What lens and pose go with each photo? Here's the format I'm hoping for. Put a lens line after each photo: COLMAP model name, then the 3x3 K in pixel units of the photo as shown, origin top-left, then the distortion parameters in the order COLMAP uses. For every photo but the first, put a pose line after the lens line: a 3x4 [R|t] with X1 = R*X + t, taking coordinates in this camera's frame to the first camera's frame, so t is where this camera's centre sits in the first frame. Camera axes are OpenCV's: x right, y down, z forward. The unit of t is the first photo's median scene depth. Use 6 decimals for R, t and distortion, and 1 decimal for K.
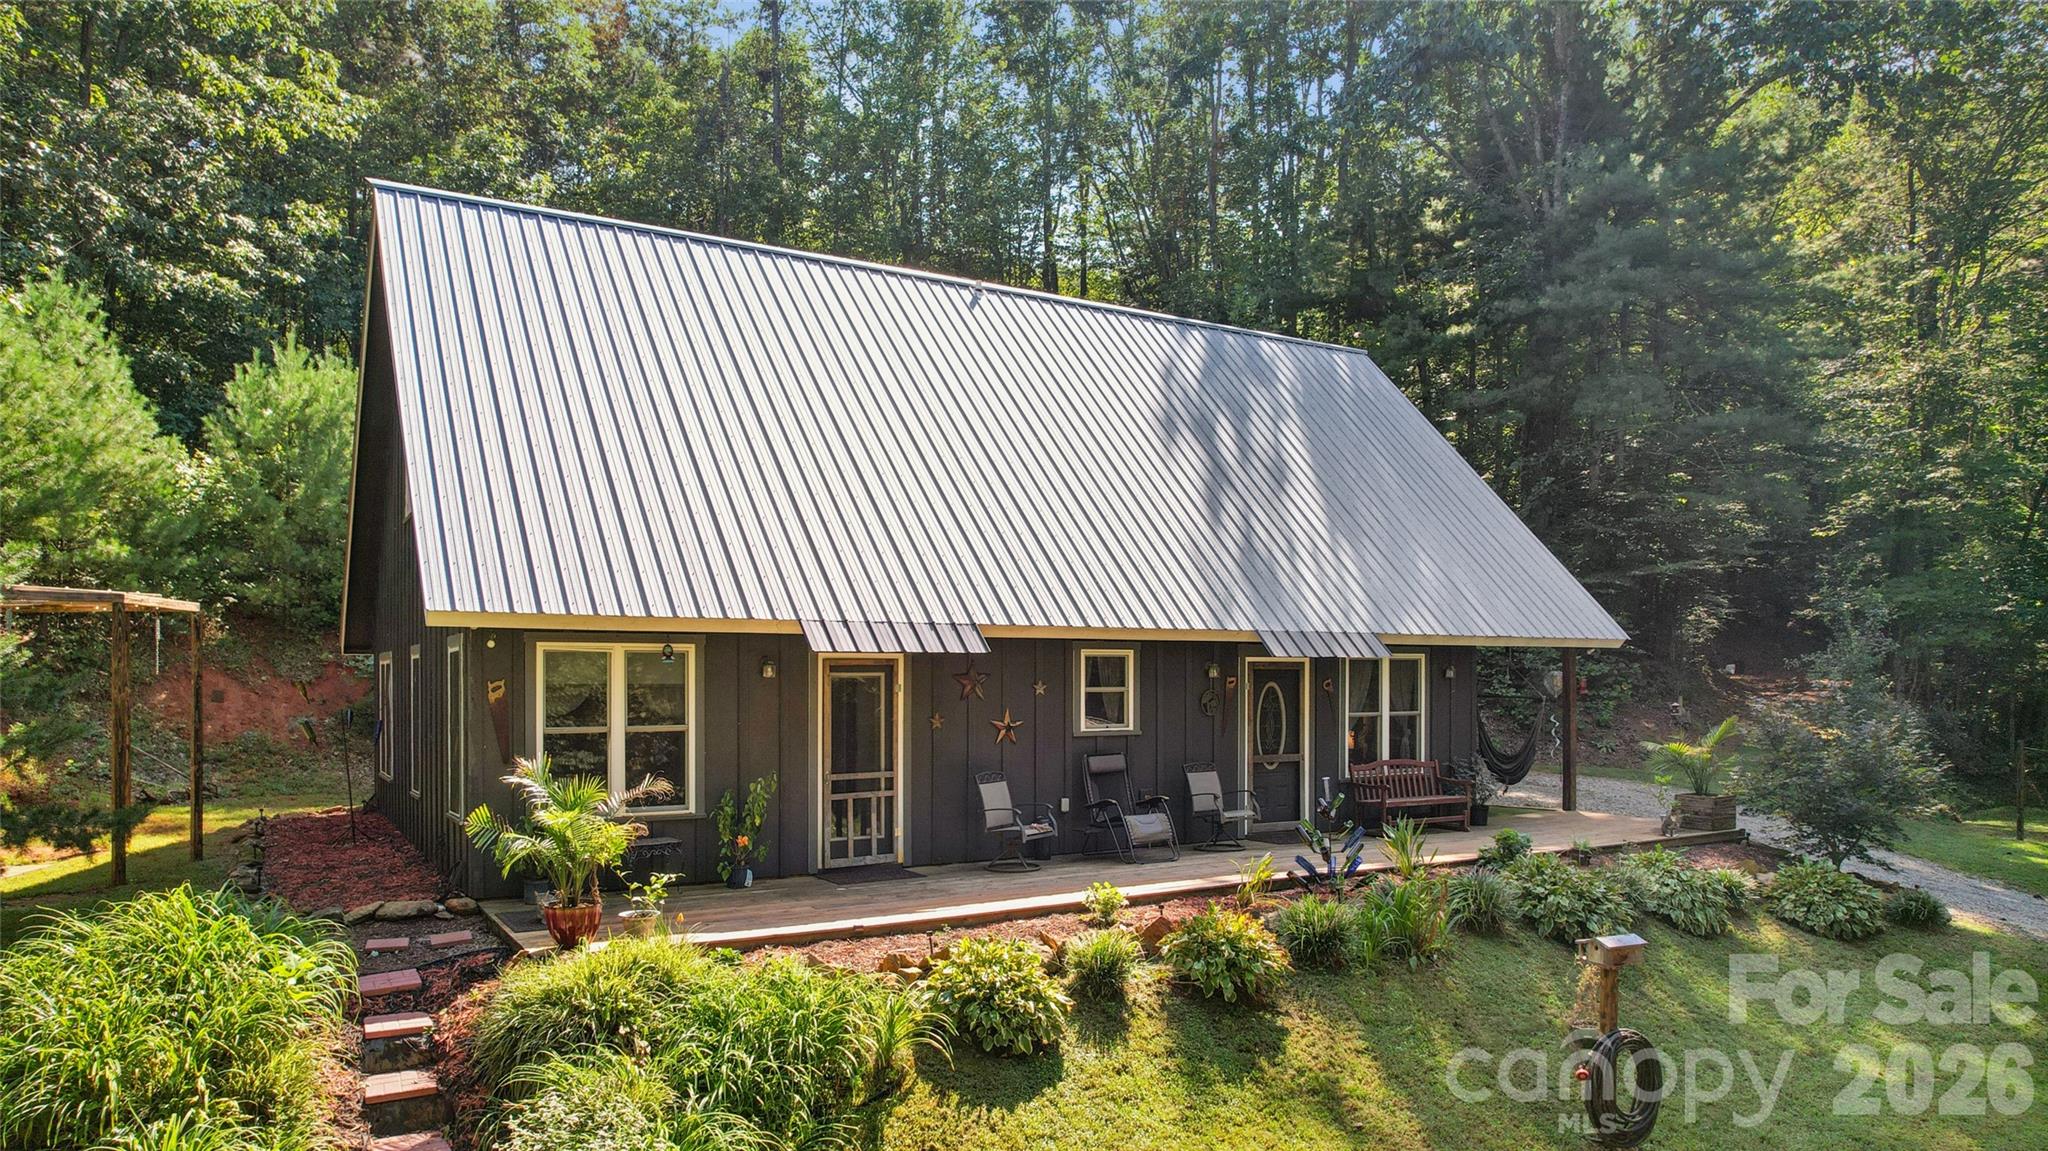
lens RADIAL K [[1346.5, 0, 1025.8], [0, 1346.5, 671.2], [0, 0, 1]] dist [0.000220, 0.001511]
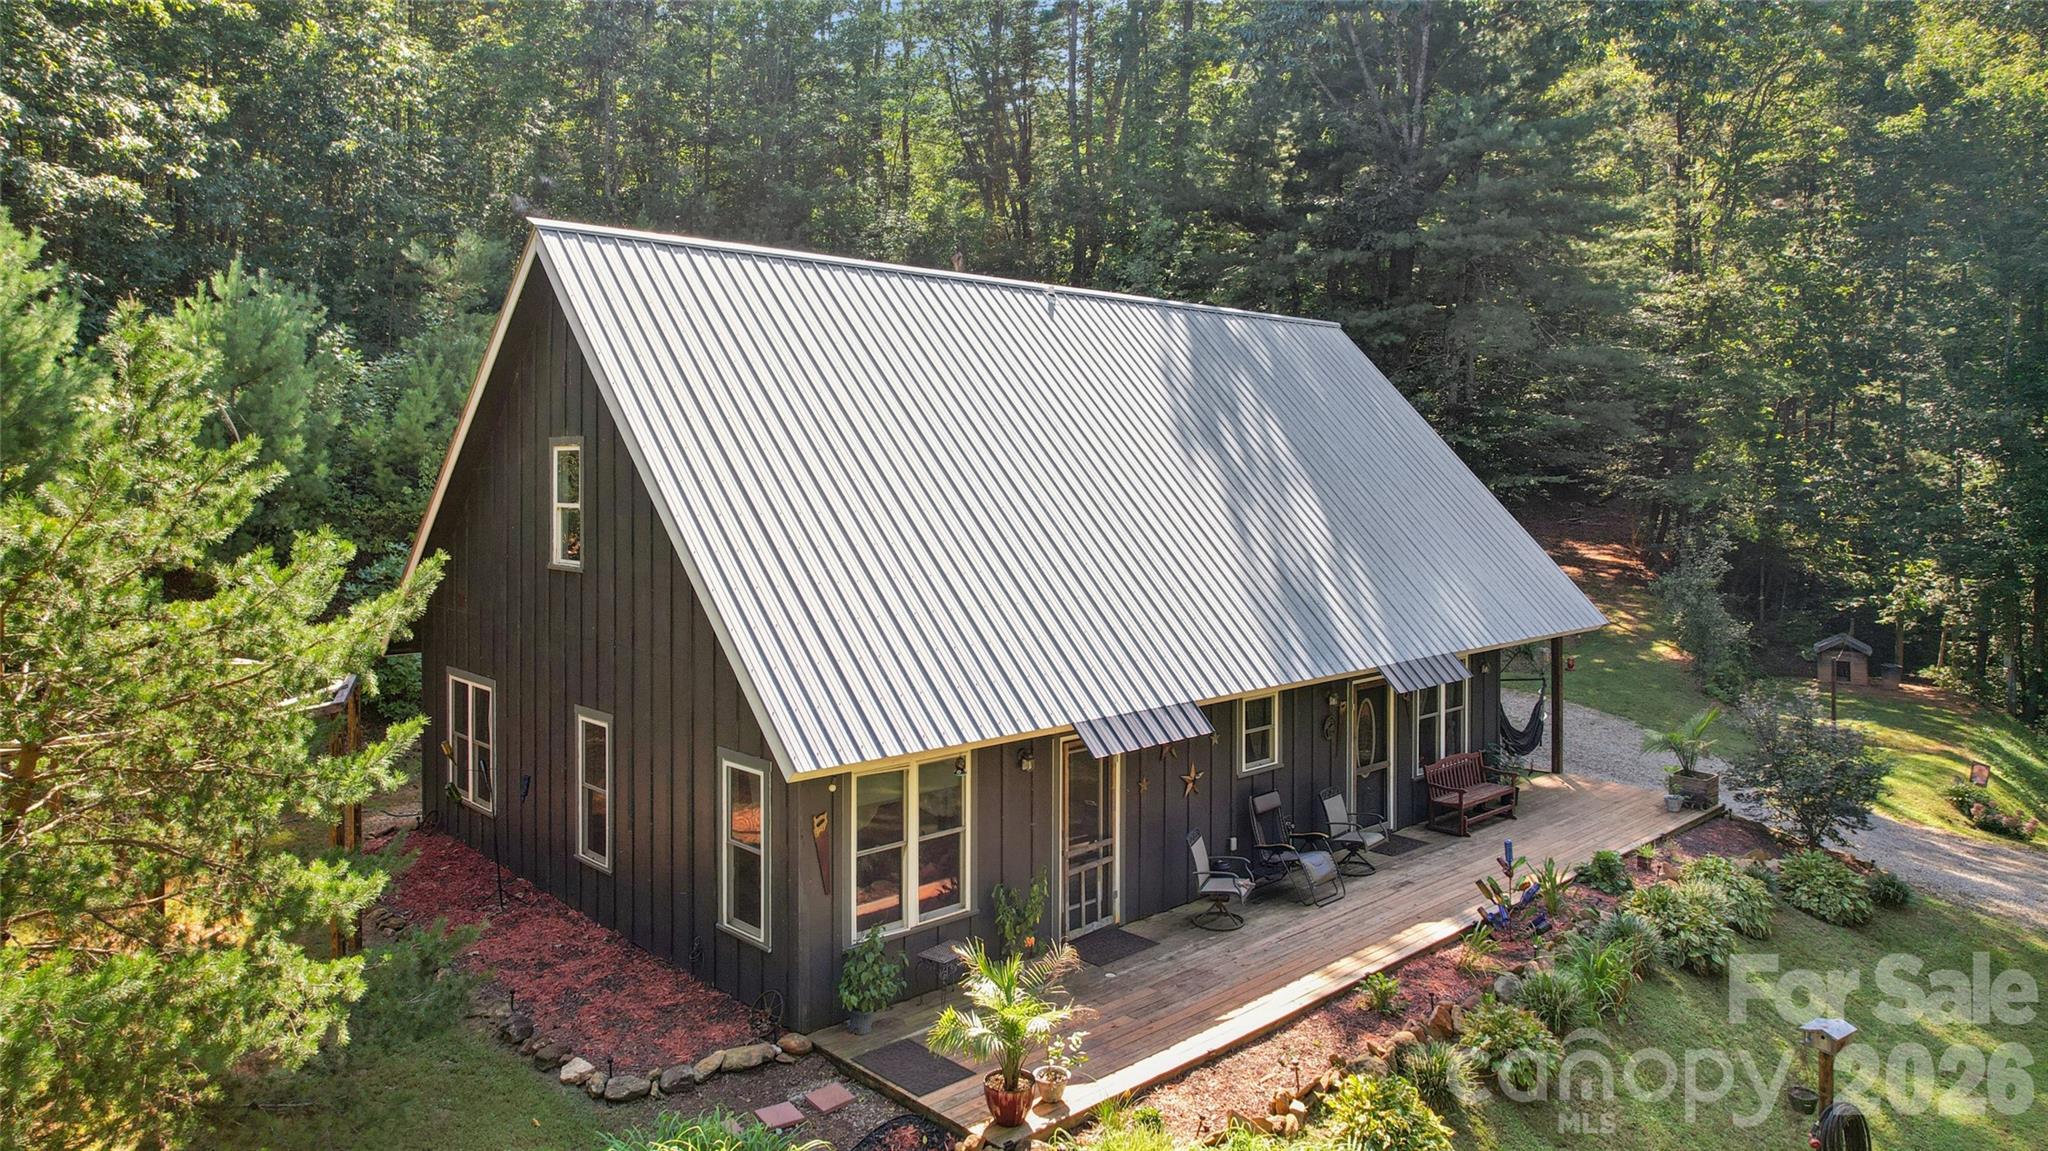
lens RADIAL K [[1355.6, 0, 1023.3], [0, 1355.6, 463.0], [0, 0, 1]] dist [0.001280, -0.000335]
pose [[0.975596, 0.006469, 0.219477, -0.368982], [-0.009431, 0.999878, 0.012452, -0.214567], [-0.219369, -0.014218, 0.975538, -0.023964]]
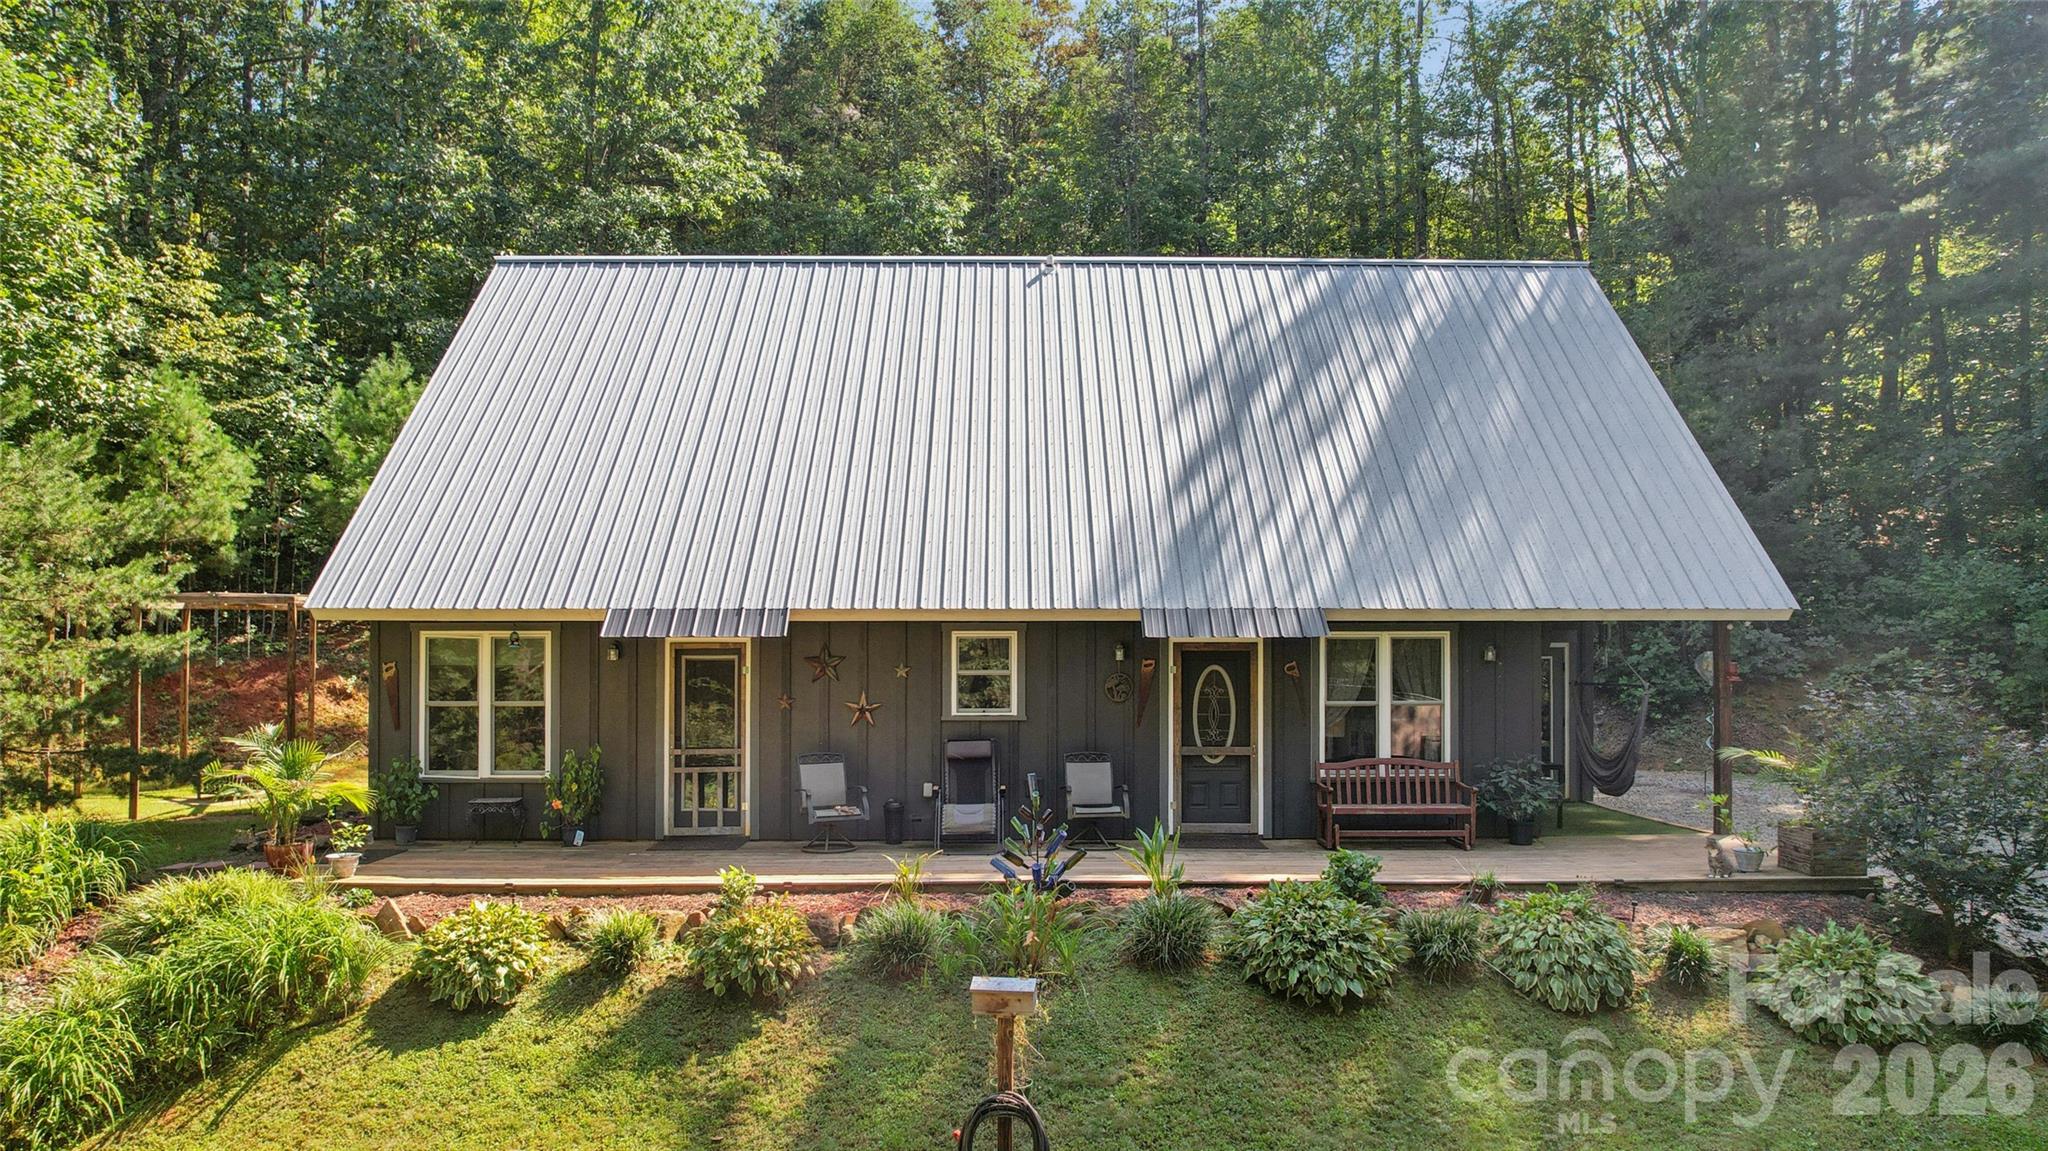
lens RADIAL K [[1339.6, 0, 1021.8], [0, 1339.6, 656.4], [0, 0, 1]] dist [-0.007018, -0.001417]
pose [[0.857210, -0.001448, -0.514964, 0.577045], [0.002178, 0.999997, 0.000813, 0.001262], [0.514962, -0.001818, 0.857211, 0.194373]]
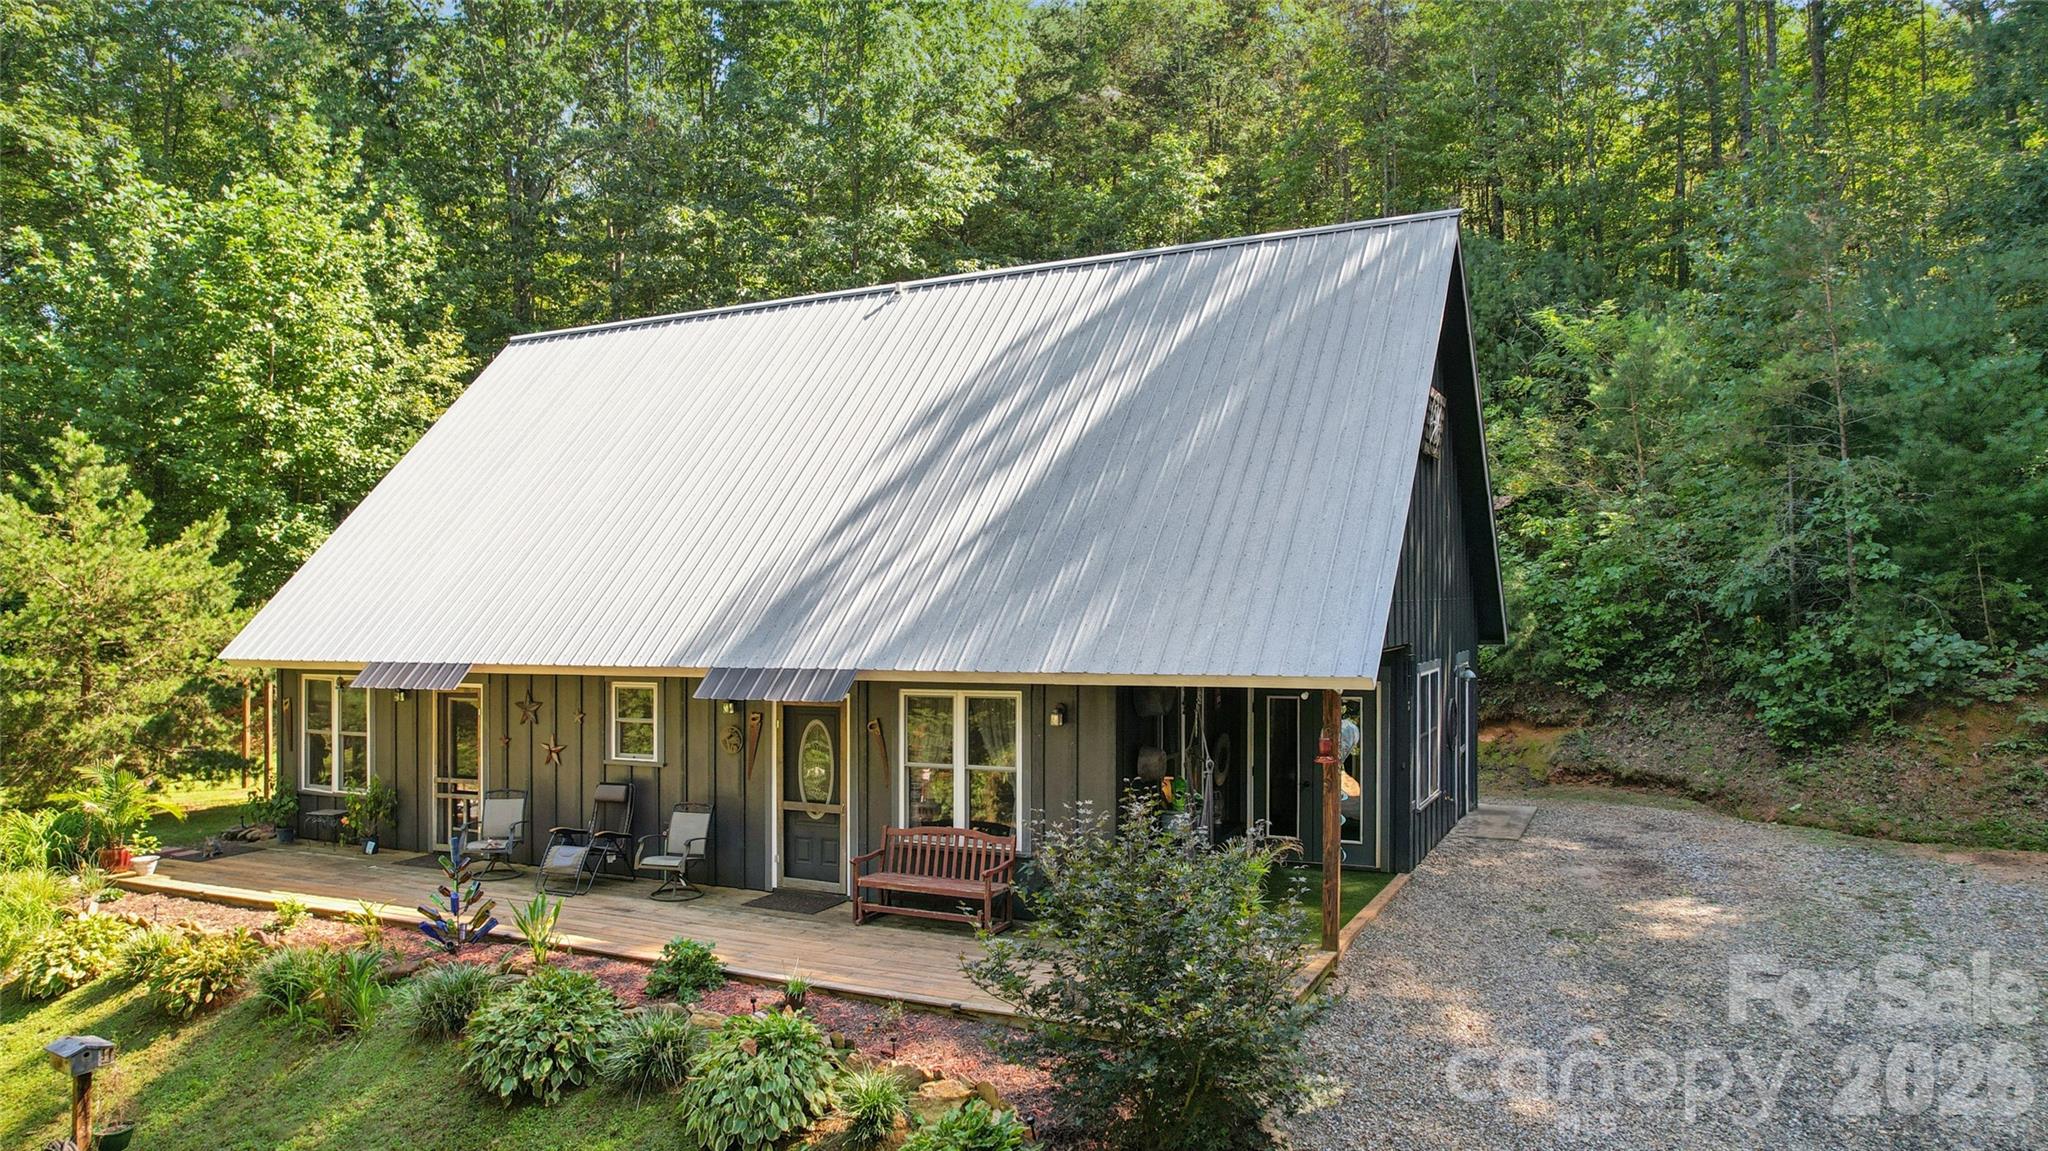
lens RADIAL K [[1339.6, 0, 1021.8], [0, 1339.6, 656.4], [0, 0, 1]] dist [-0.007018, -0.001417]
pose [[0.520217, 0.027480, -0.853592, 1.087005], [0.012433, 0.999133, 0.039743, -0.072804], [0.853944, -0.031288, 0.519424, 0.724056]]
